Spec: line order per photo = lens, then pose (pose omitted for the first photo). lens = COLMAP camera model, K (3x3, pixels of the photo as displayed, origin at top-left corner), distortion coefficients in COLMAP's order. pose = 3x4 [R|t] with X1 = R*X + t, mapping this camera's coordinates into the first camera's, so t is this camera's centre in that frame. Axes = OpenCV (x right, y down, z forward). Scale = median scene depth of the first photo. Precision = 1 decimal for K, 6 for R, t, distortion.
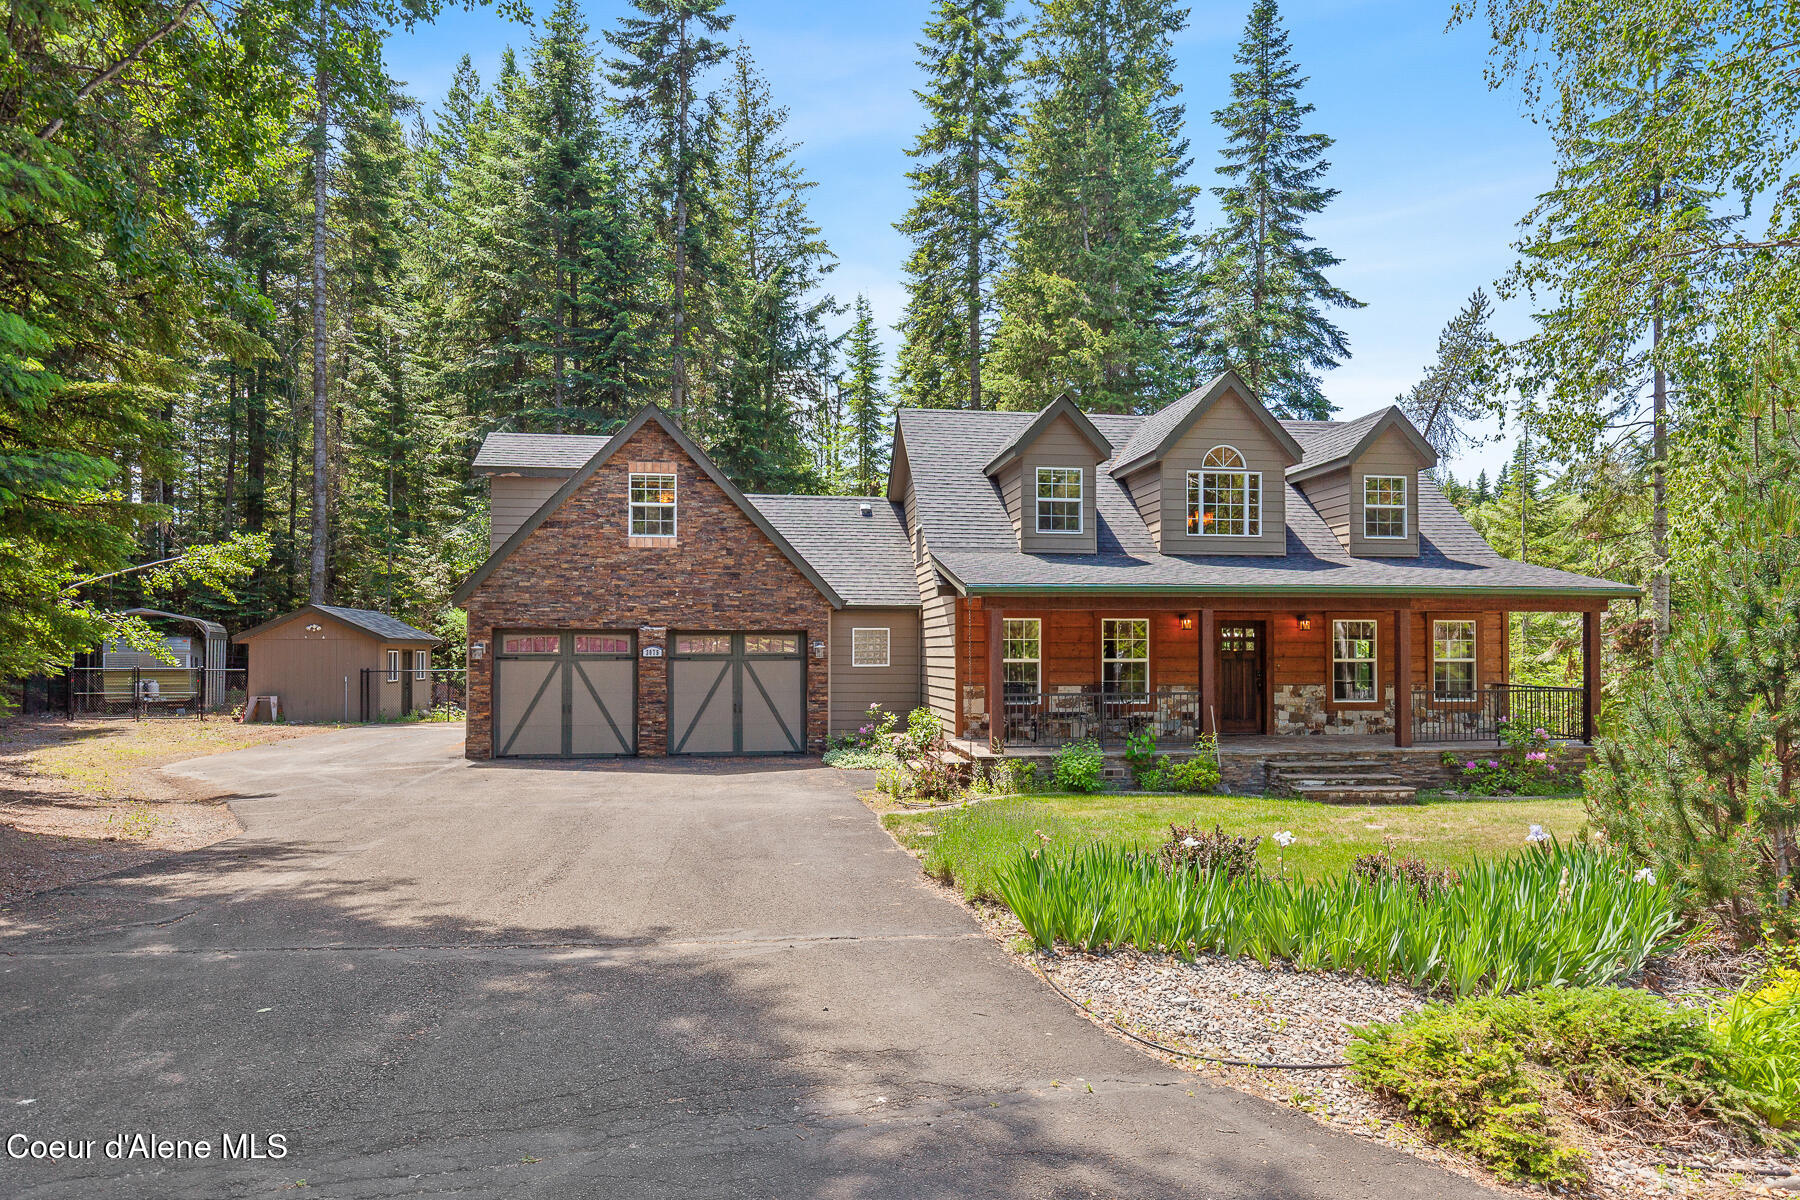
lens RADIAL K [[1147.7, 0, 1040.9], [0, 1147.7, 646.7], [0, 0, 1]] dist [-0.022248, 0.003169]
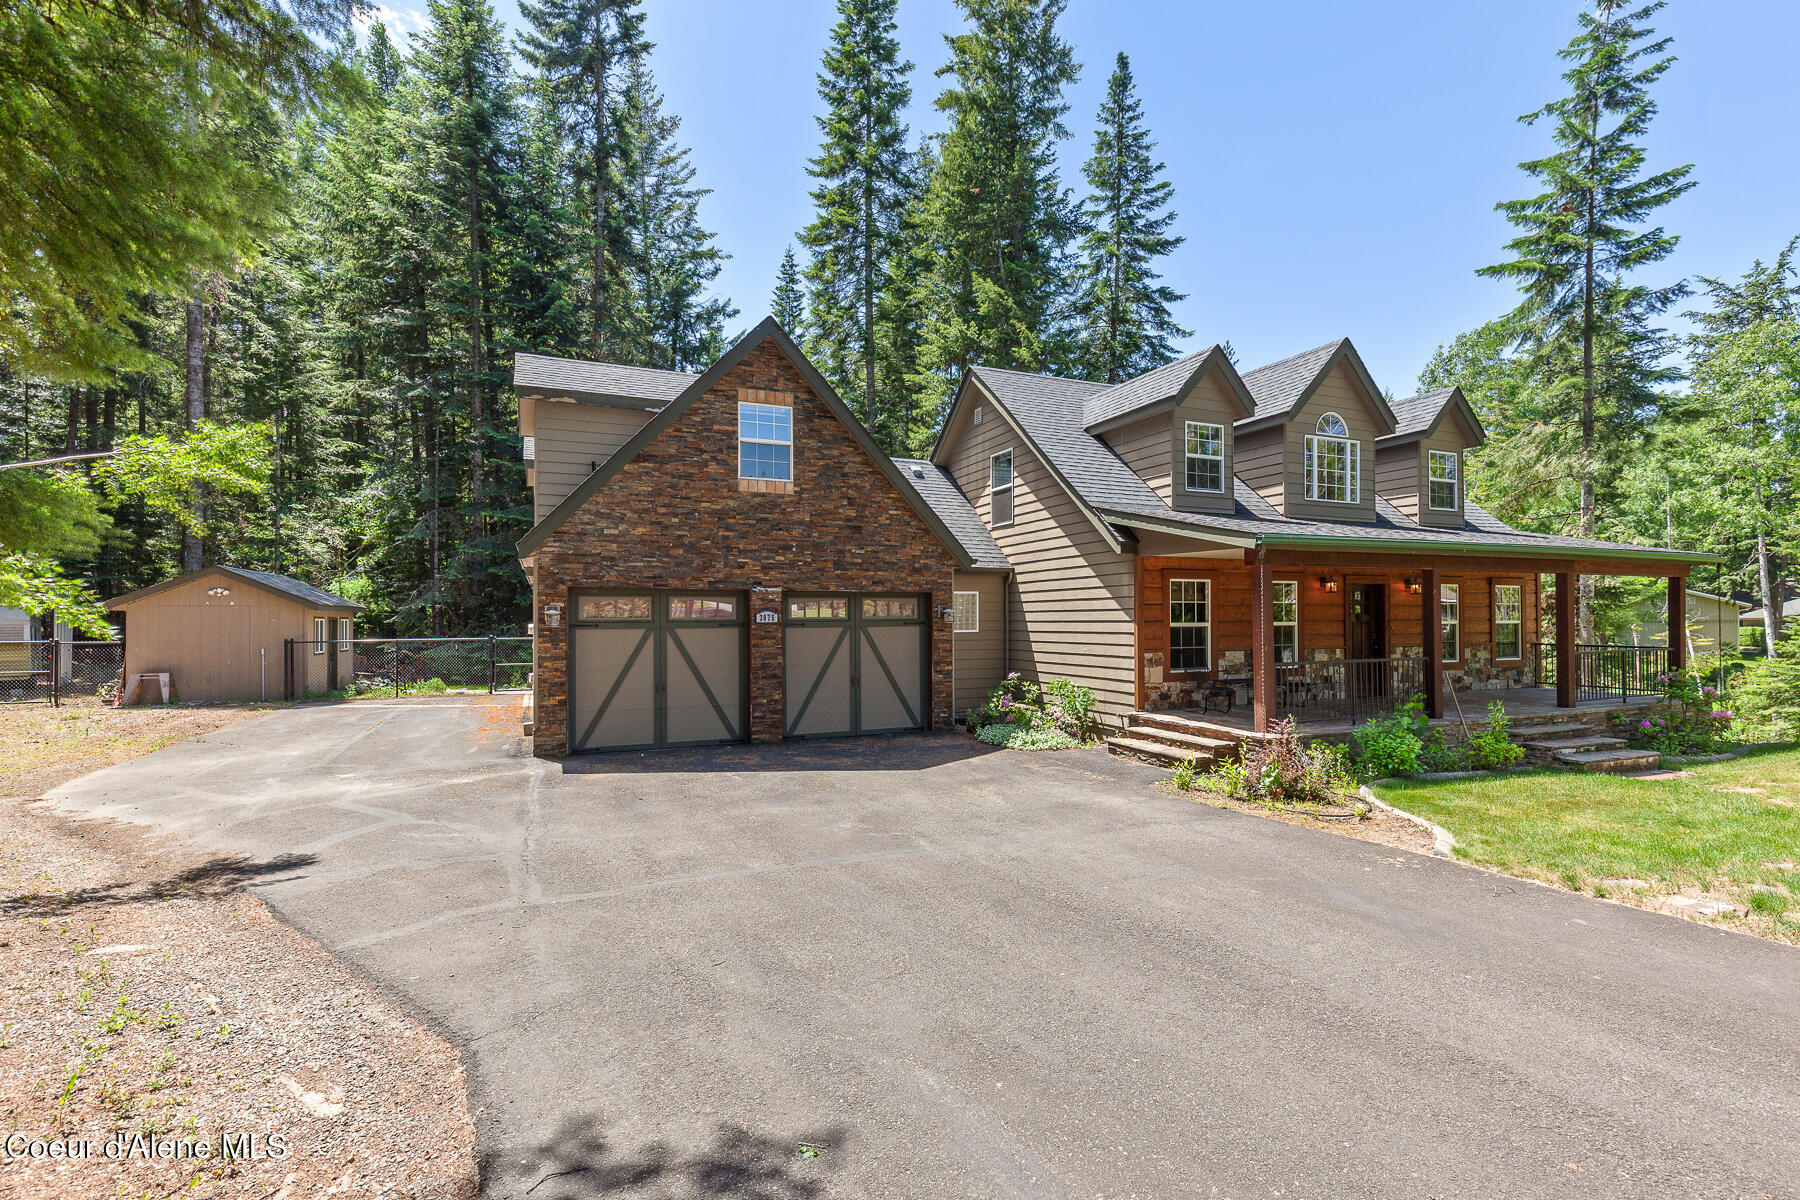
lens RADIAL K [[960.6, 0, 1162.1], [0, 960.6, 617.5], [0, 0, 1]] dist [0.001624, -0.000055]
pose [[0.972249, -0.004821, 0.233898, -0.189477], [0.003804, 0.999981, 0.004800, 0.002067], [-0.233916, -0.003777, 0.972249, 0.210942]]
